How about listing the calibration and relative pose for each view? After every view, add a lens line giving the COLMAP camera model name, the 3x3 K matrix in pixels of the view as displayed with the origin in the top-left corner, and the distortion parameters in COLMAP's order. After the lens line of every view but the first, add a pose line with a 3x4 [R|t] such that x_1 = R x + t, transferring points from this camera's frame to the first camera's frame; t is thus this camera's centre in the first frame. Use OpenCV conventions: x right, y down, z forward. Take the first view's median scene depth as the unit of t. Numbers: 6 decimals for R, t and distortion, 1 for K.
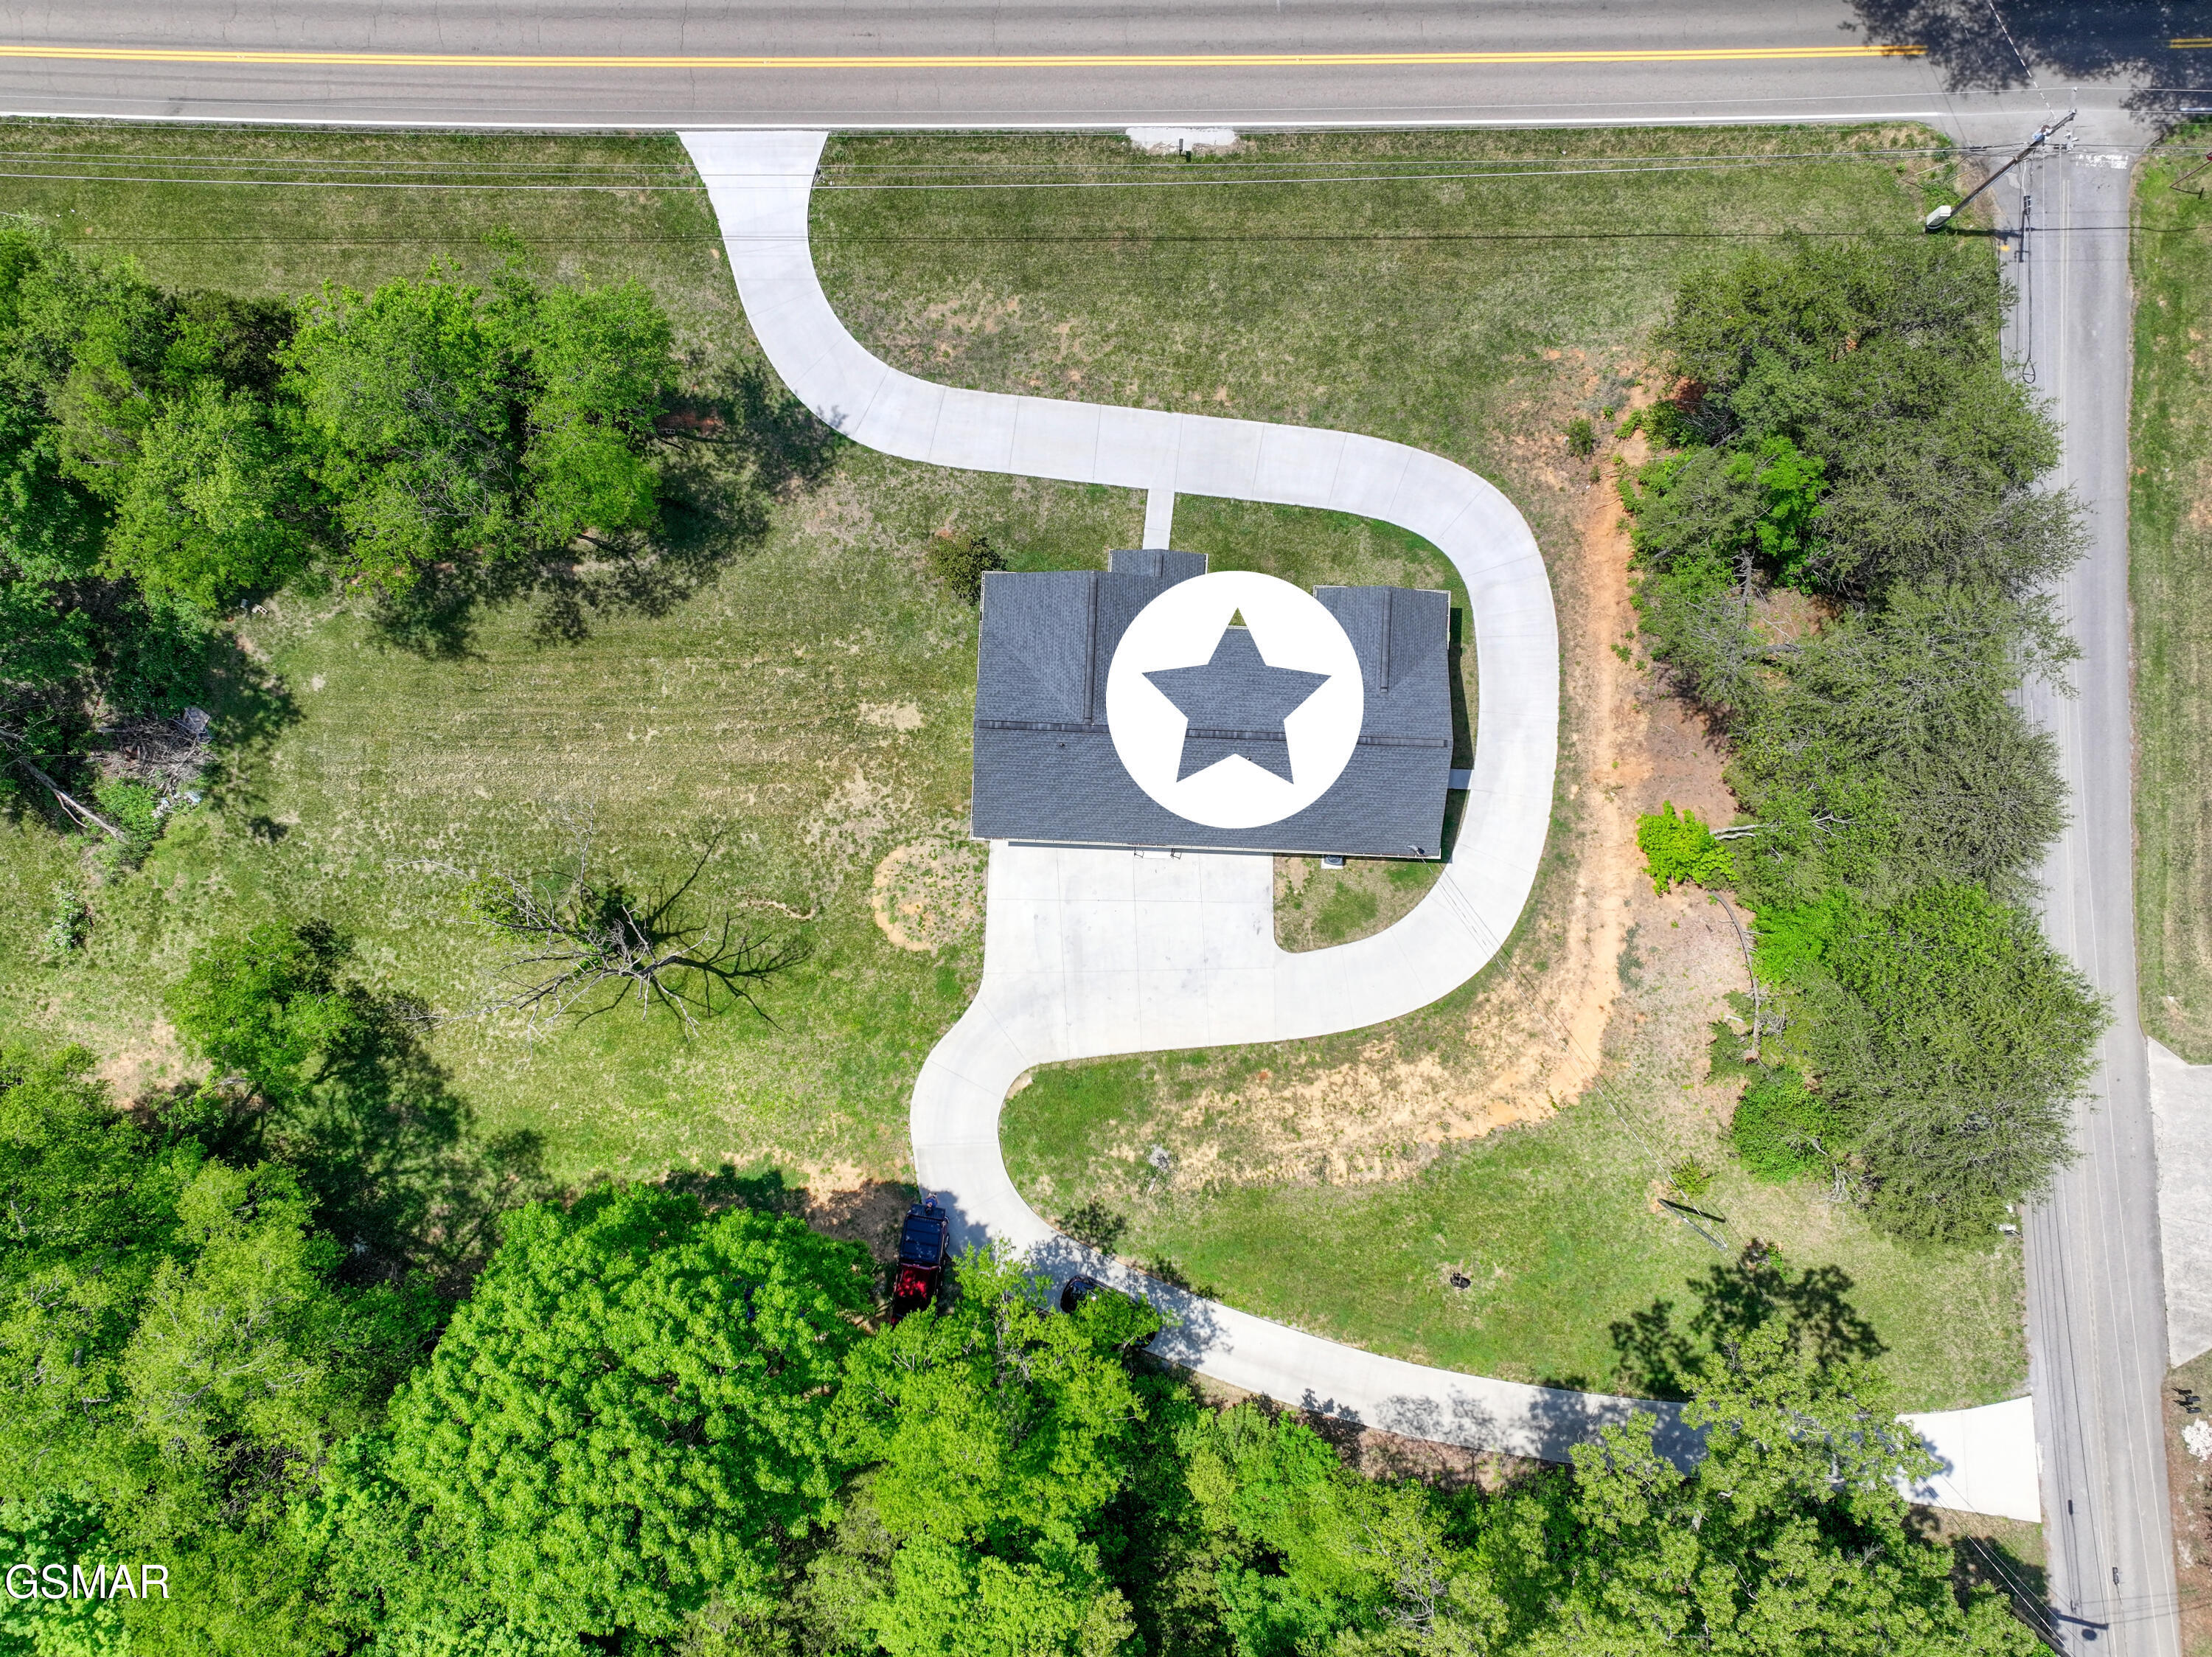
lens RADIAL K [[1557.8, 0, 1110.3], [0, 1557.8, 826.1], [0, 0, 1]] dist [-0.000958, 0.016748]
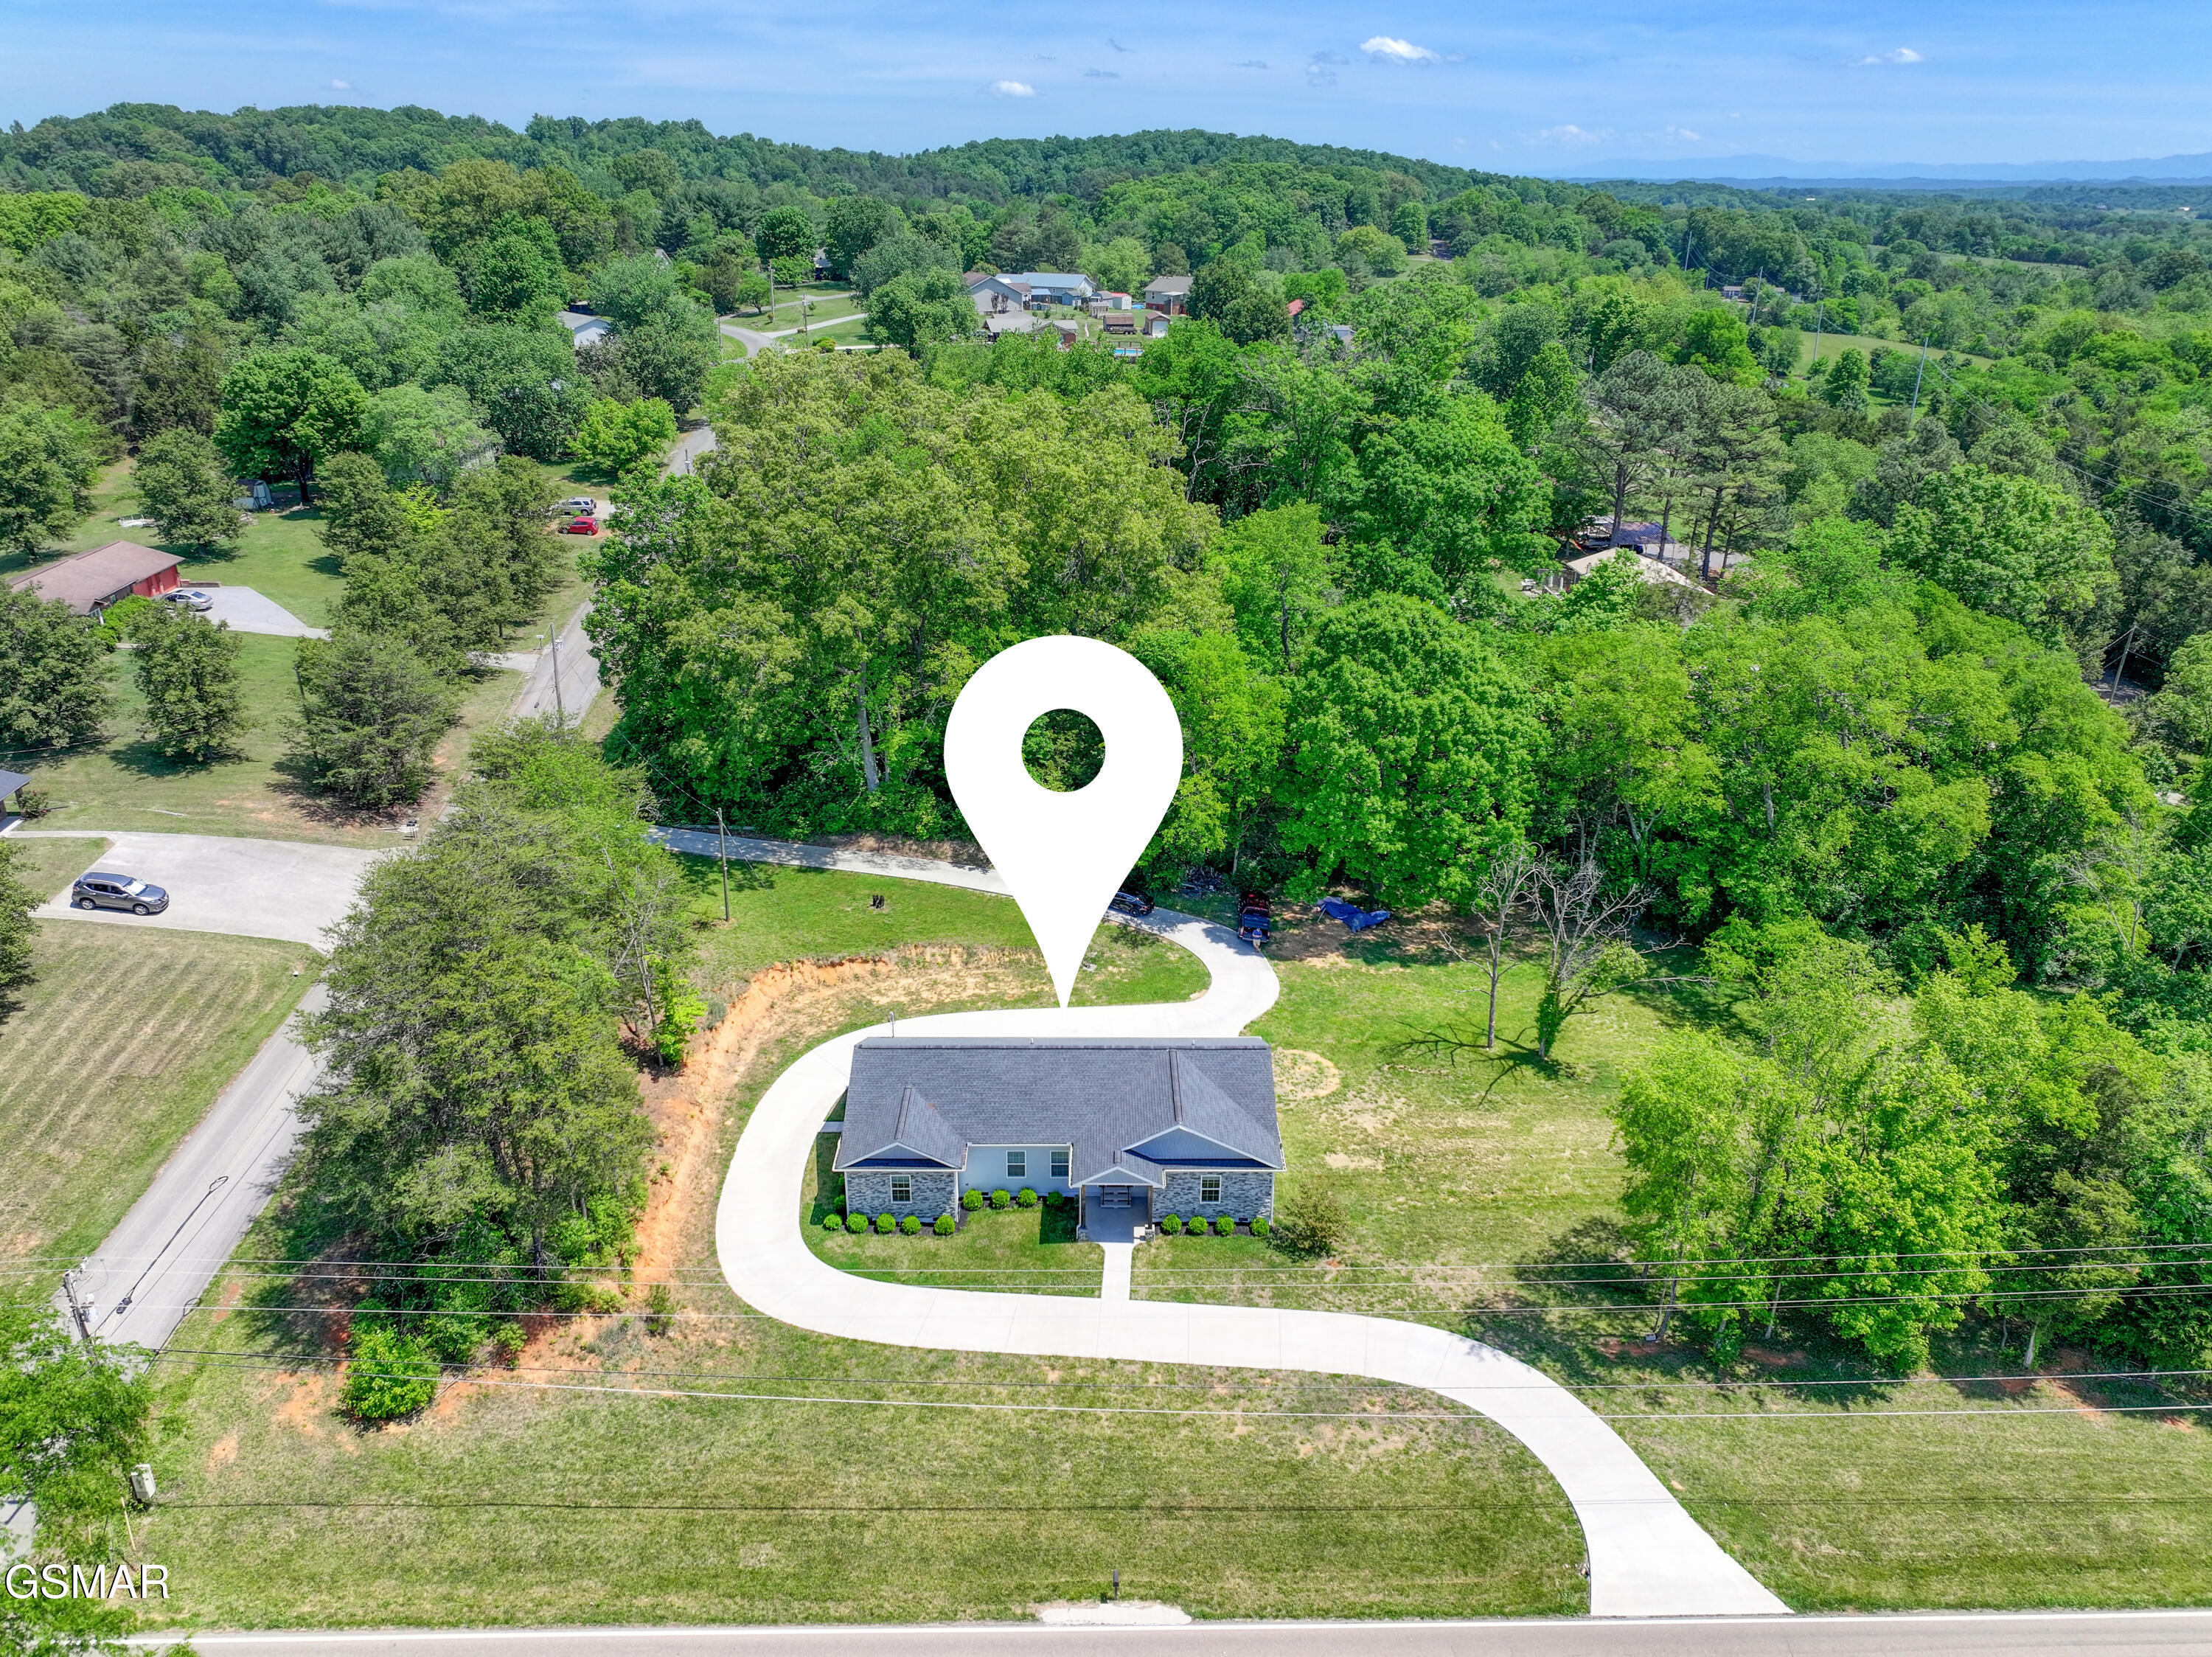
lens RADIAL K [[1557.8, 0, 1117.3], [0, 1557.8, 825.6], [0, 0, 1]] dist [-0.000958, 0.016748]
pose [[-0.998234, 0.008094, -0.058857, 0.084466], [-0.057525, -0.379288, 0.923489, -0.974067], [-0.014849, 0.925243, 0.379084, 0.376854]]
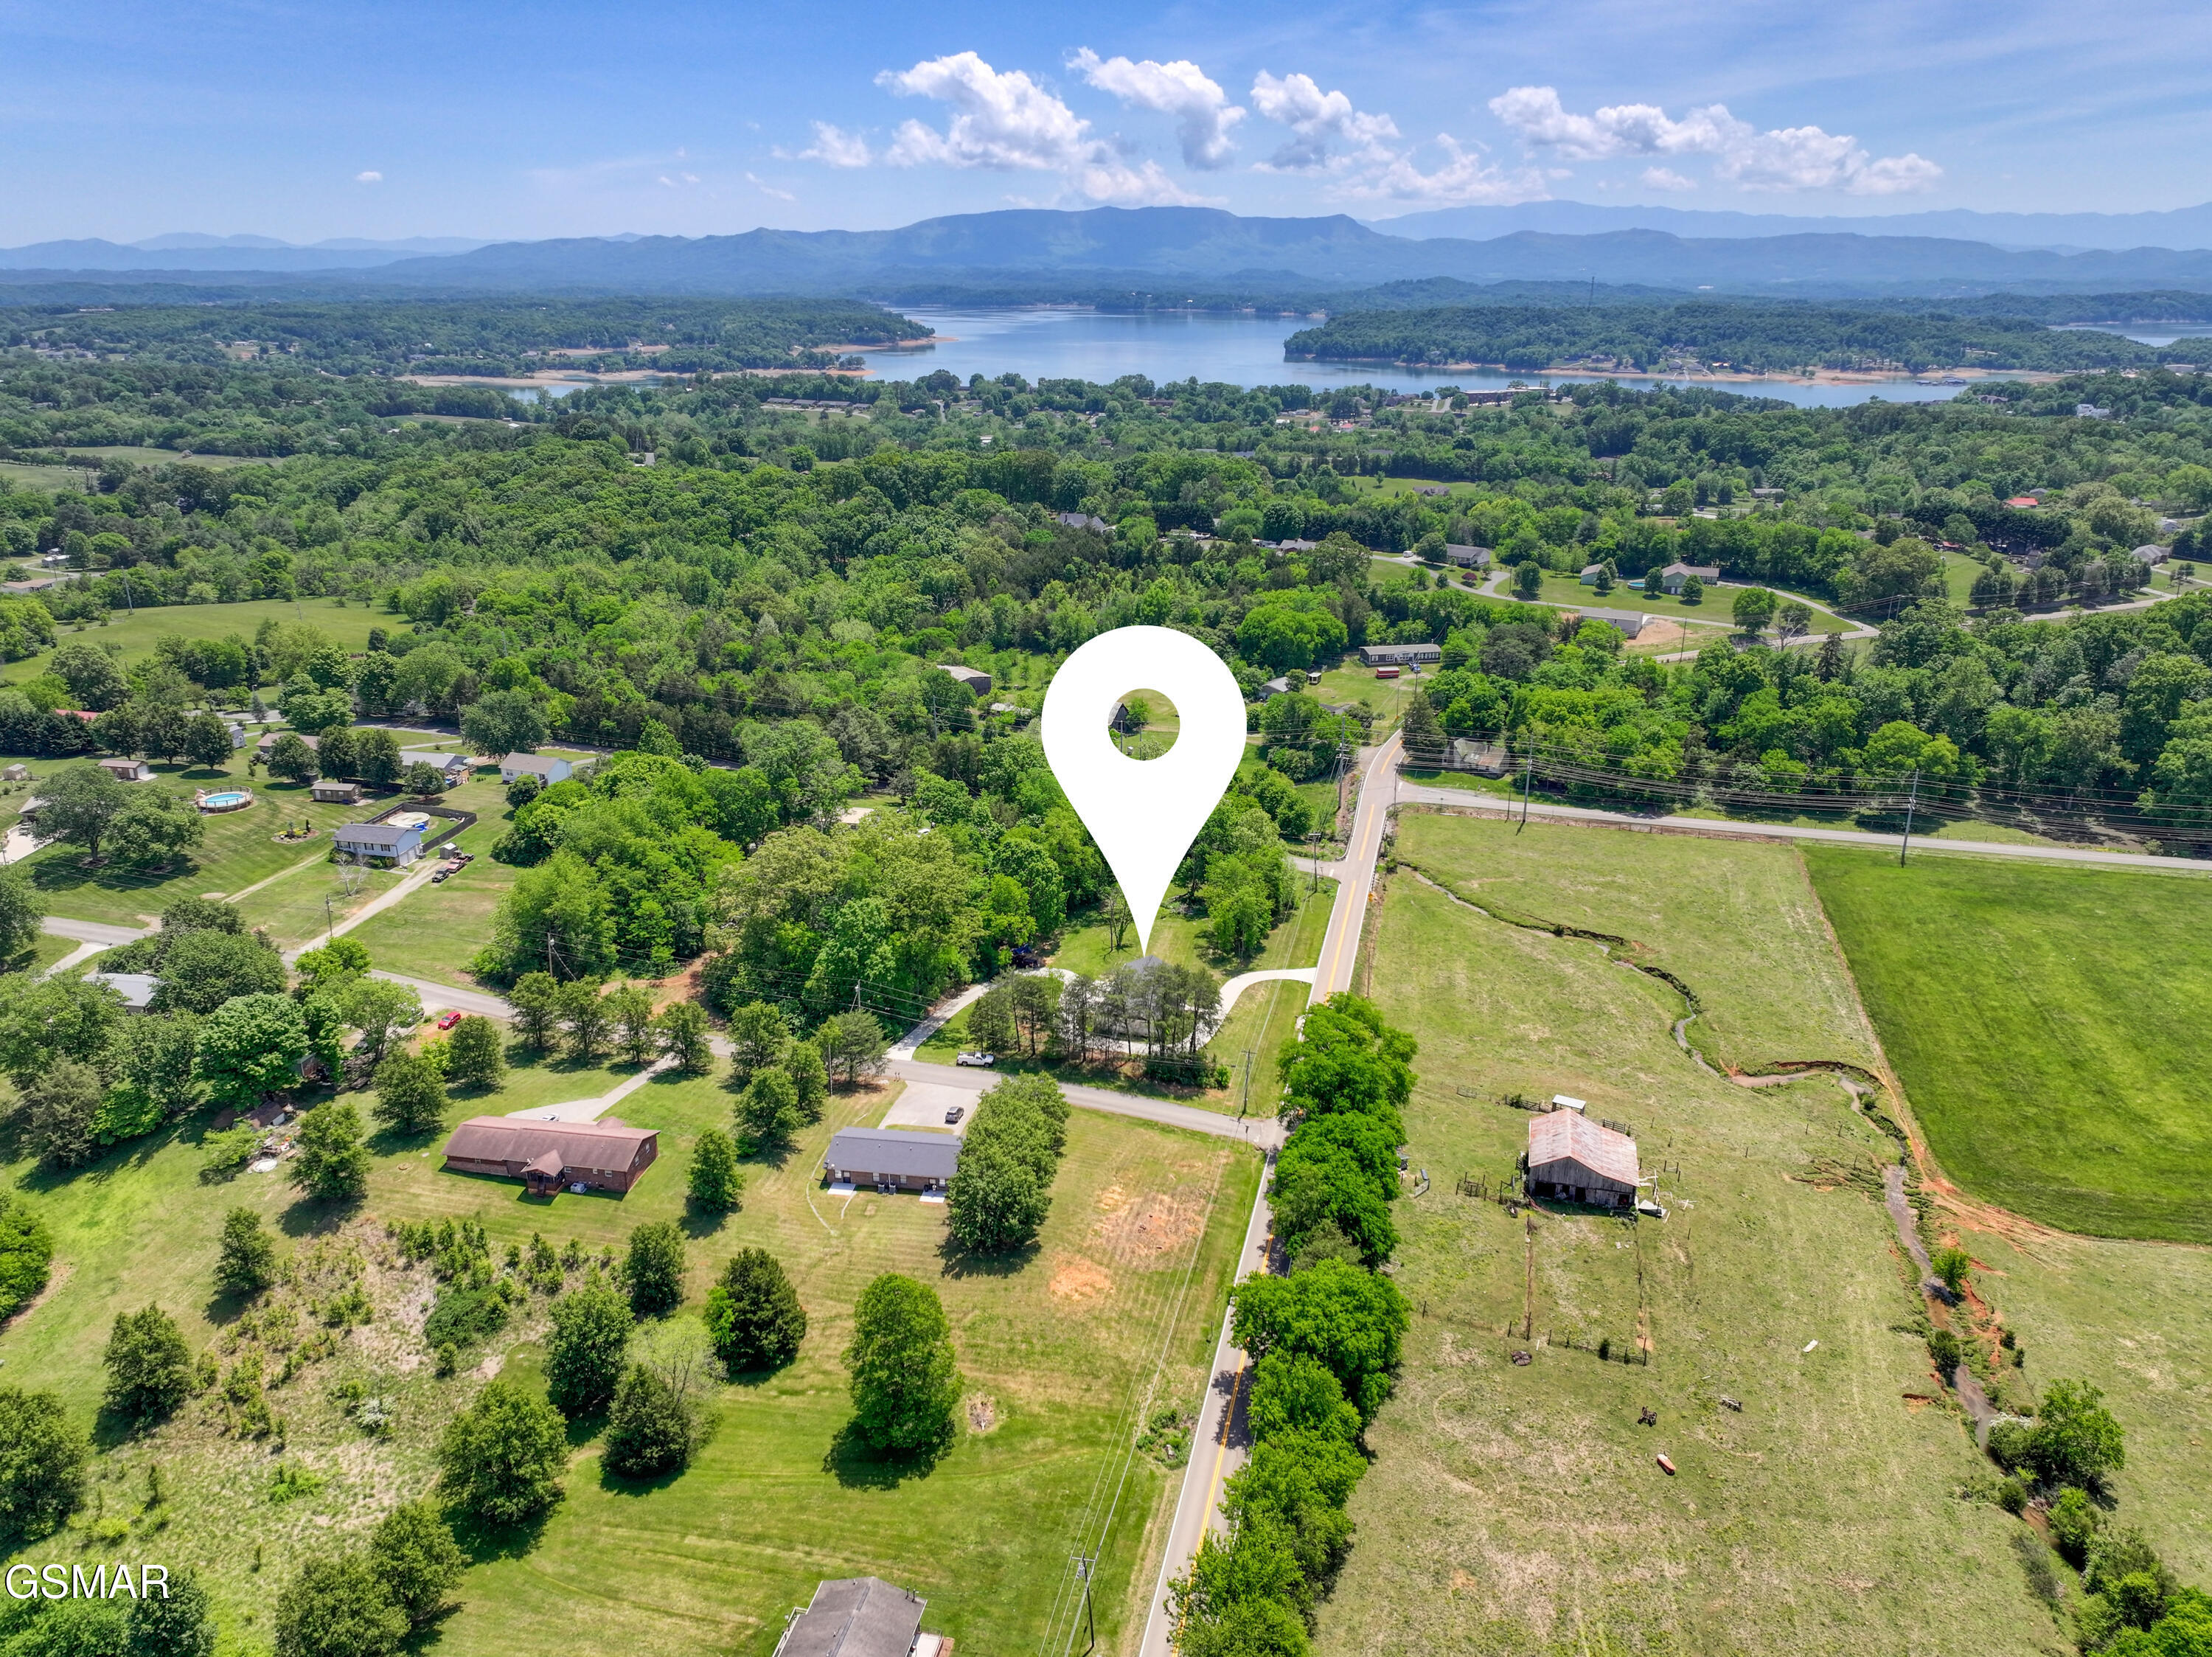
lens RADIAL K [[1557.8, 0, 1102.5], [0, 1557.8, 825.6], [0, 0, 1]] dist [-0.000958, 0.016748]
pose [[-0.222546, 0.312770, -0.923389, 3.364175], [-0.974899, -0.064809, 0.213008, -0.735473], [0.006779, 0.947615, 0.319342, -0.599929]]
